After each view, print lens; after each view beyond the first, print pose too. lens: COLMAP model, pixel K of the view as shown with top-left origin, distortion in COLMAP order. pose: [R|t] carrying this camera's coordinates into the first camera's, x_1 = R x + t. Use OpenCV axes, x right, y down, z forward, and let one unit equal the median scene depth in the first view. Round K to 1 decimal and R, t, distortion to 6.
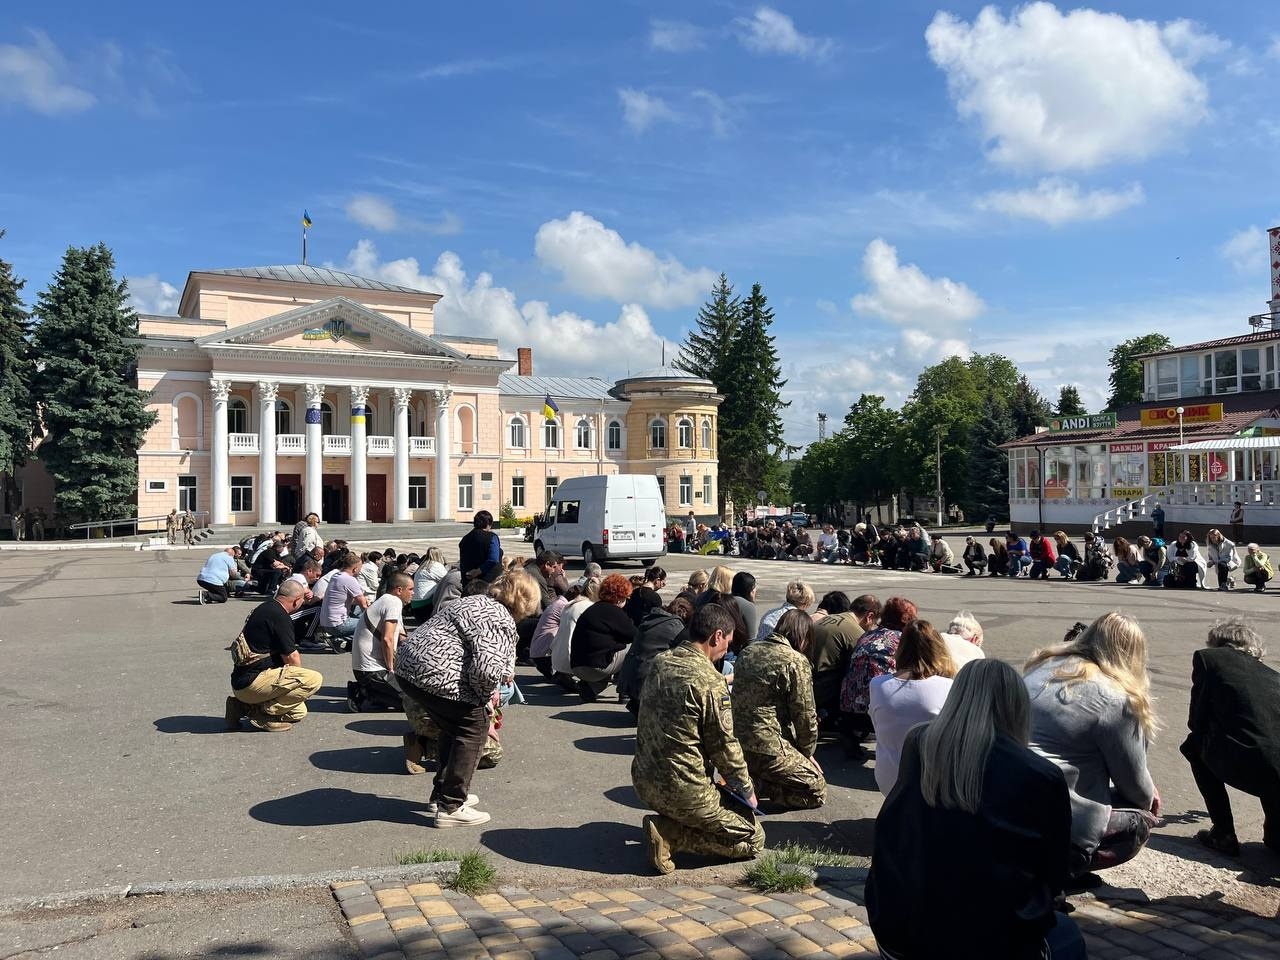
lens RADIAL K [[971.0, 0, 640.0], [0, 971.0, 480.0], [0, 0, 1]] dist [0.084974, -0.120291]
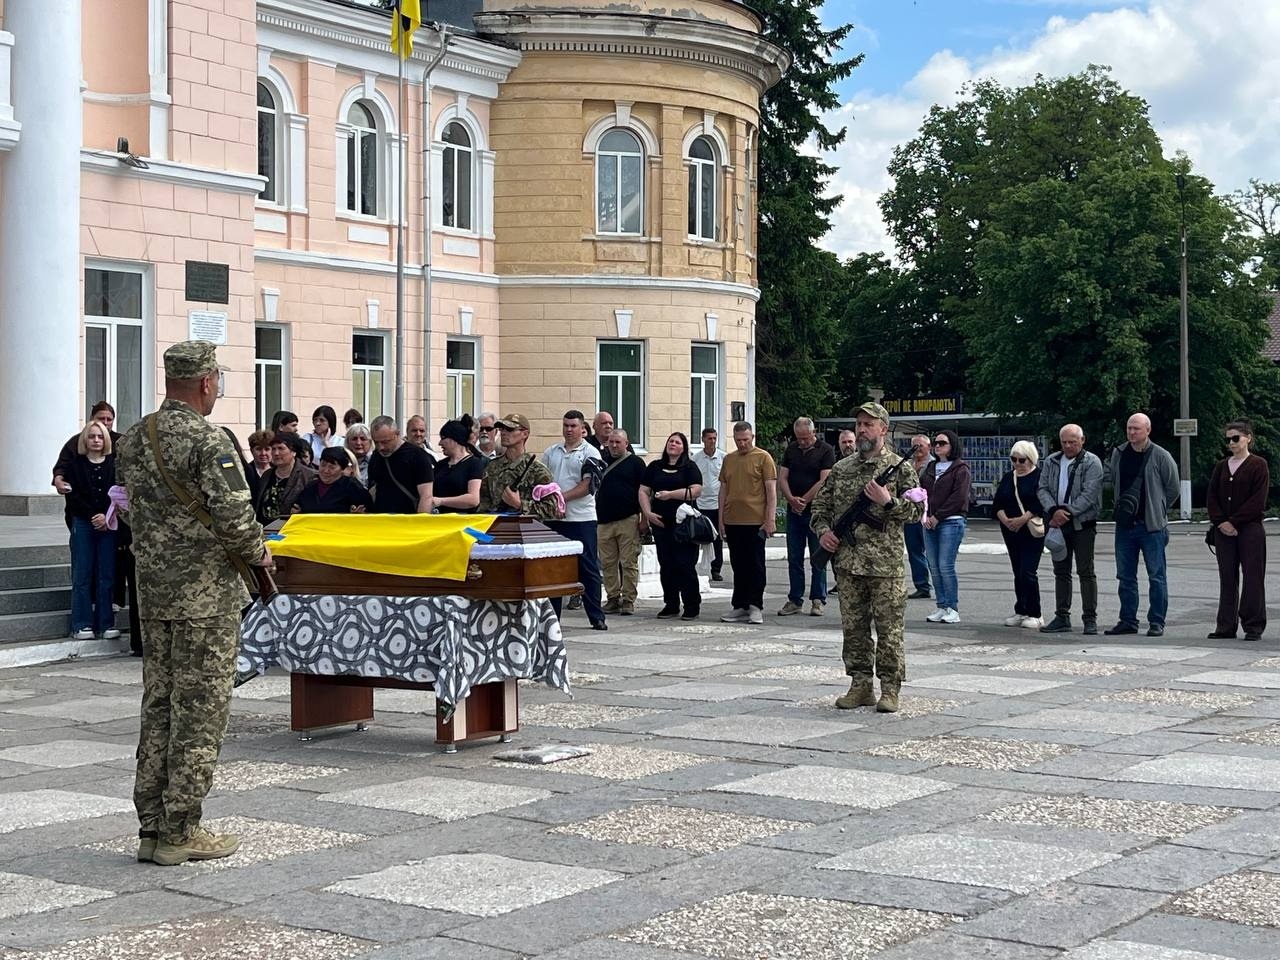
lens RADIAL K [[1938.6, 0, 640.0], [0, 1938.6, 480.0], [0, 0, 1]] dist [0.170807, -0.777457]
pose [[0.888881, 0.000900, 0.458137, -0.224076], [-0.012854, 0.999653, 0.022977, 0.022717], [-0.457957, -0.026313, 0.888585, 0.520803]]
